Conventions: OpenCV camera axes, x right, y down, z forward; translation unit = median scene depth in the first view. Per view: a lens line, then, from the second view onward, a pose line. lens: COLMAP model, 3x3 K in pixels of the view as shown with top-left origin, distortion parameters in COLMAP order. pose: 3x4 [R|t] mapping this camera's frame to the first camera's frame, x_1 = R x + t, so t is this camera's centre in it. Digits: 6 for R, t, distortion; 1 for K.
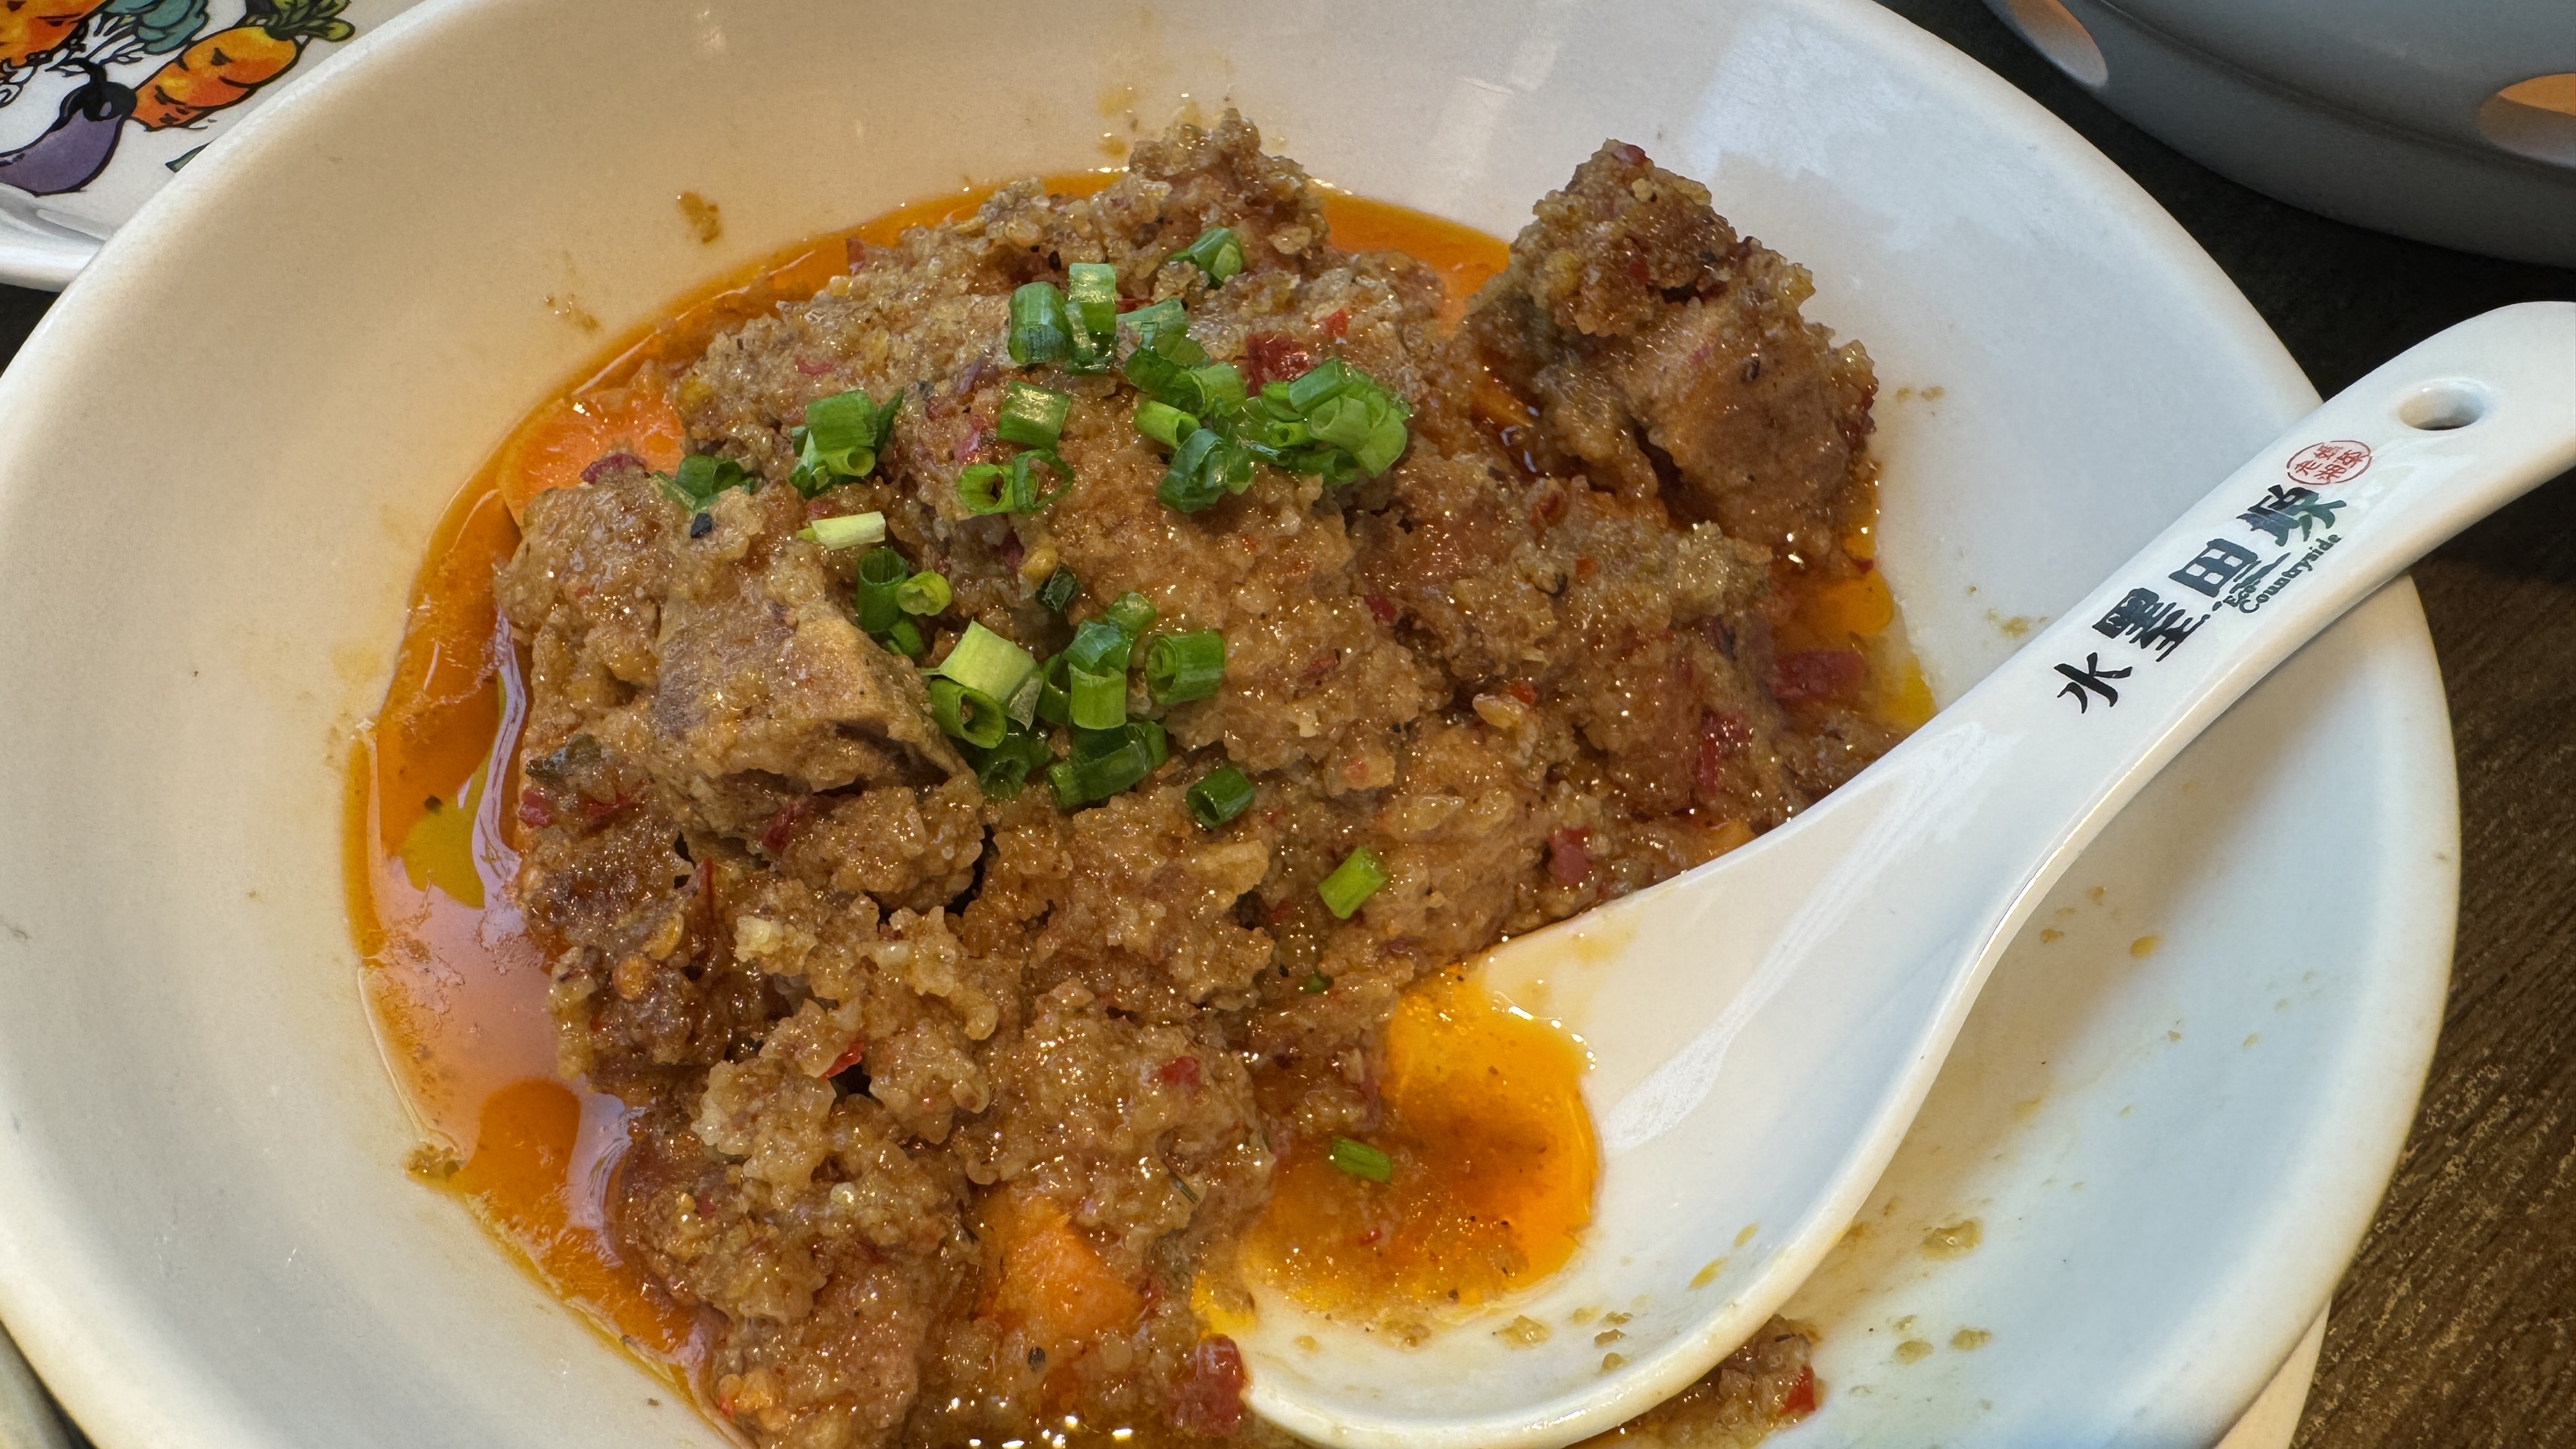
lens RADIAL K [[1848.4, 0, 1165.9], [0, 1848.4, 725.0], [0, 0, 1]] dist [-0.003547, -0.000039]
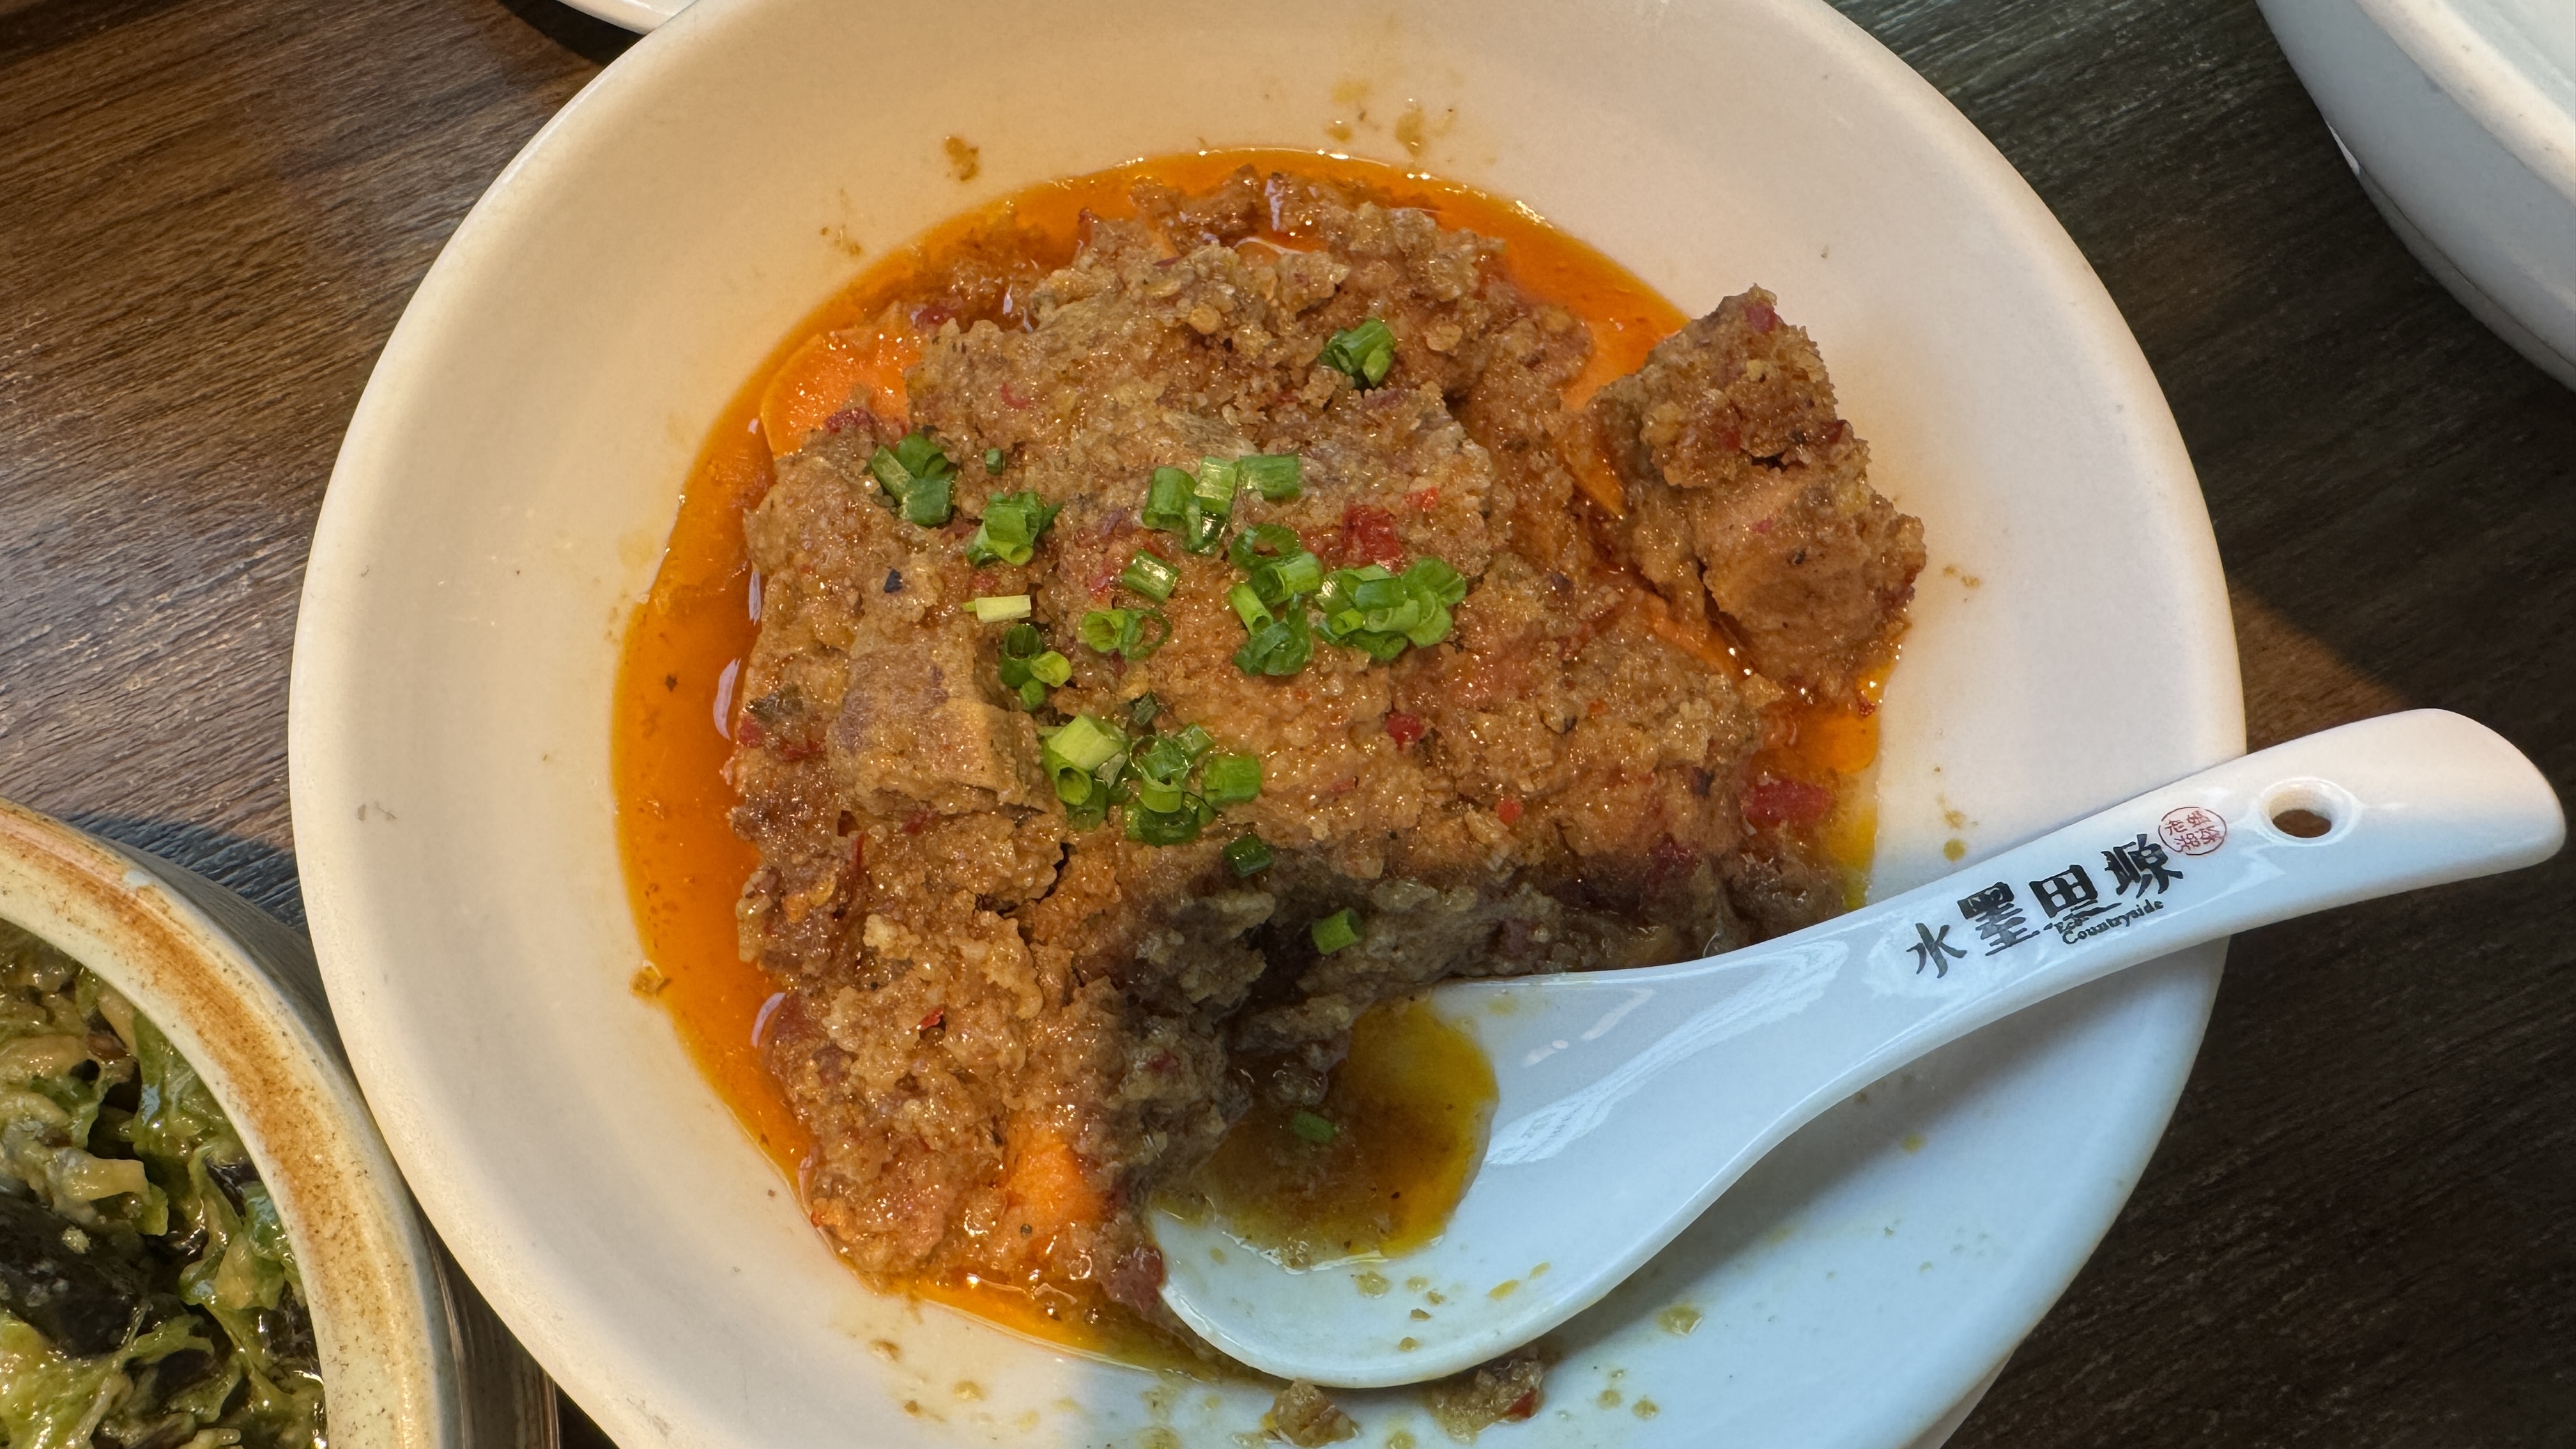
lens RADIAL K [[1848.4, 0, 1165.9], [0, 1848.4, 725.0], [0, 0, 1]] dist [-0.003547, -0.000039]
pose [[0.970523, 0.220006, -0.098404, 0.084172], [-0.180373, 0.933842, 0.308878, -0.454680], [0.159849, -0.282024, 0.945997, -0.223090]]
